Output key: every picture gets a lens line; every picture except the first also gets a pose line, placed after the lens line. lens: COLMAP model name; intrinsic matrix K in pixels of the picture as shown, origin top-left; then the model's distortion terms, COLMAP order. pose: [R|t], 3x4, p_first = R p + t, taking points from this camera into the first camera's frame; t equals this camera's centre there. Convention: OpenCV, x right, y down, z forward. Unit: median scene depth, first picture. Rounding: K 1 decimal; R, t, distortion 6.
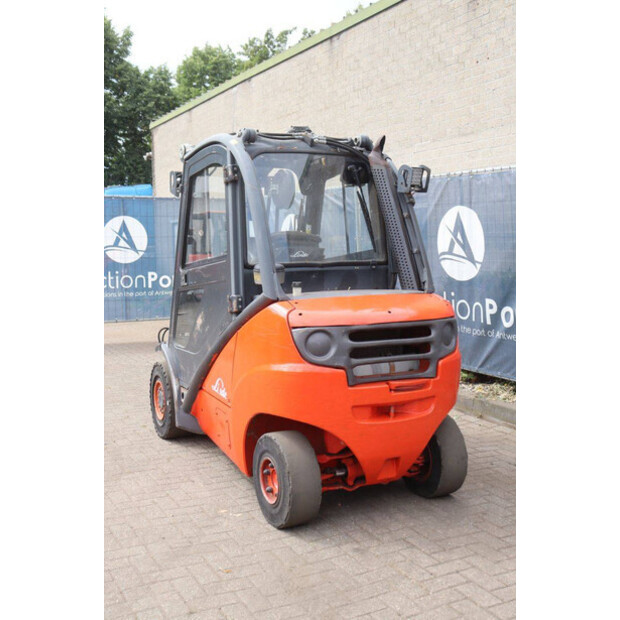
lens RADIAL K [[731.5, 0, 310.0], [0, 731.5, 310.0], [0, 0, 1]] dist [0.000865, 0.007644]
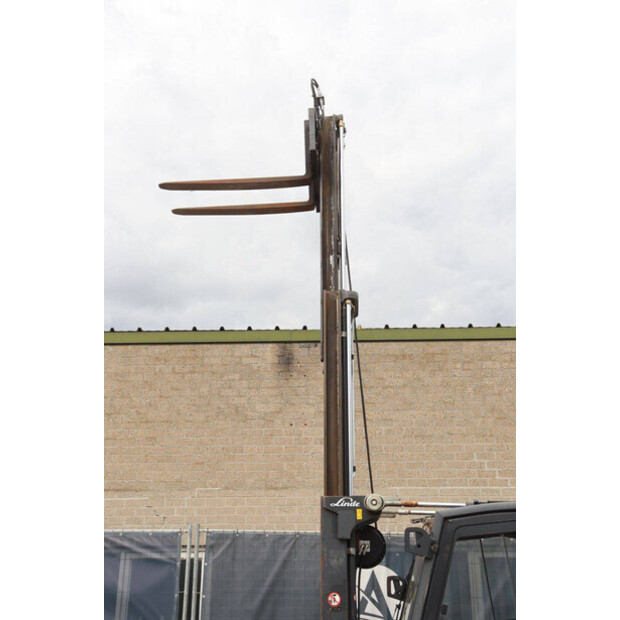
lens RADIAL K [[758.8, 0, 310.0], [0, 758.8, 310.0], [0, 0, 1]] dist [0.013805, 0.026950]
pose [[0.522416, 0.291215, 0.801421, -1.347471], [0.072136, 0.921409, -0.381839, -0.107219], [-0.849634, 0.257290, 0.460352, 0.744675]]
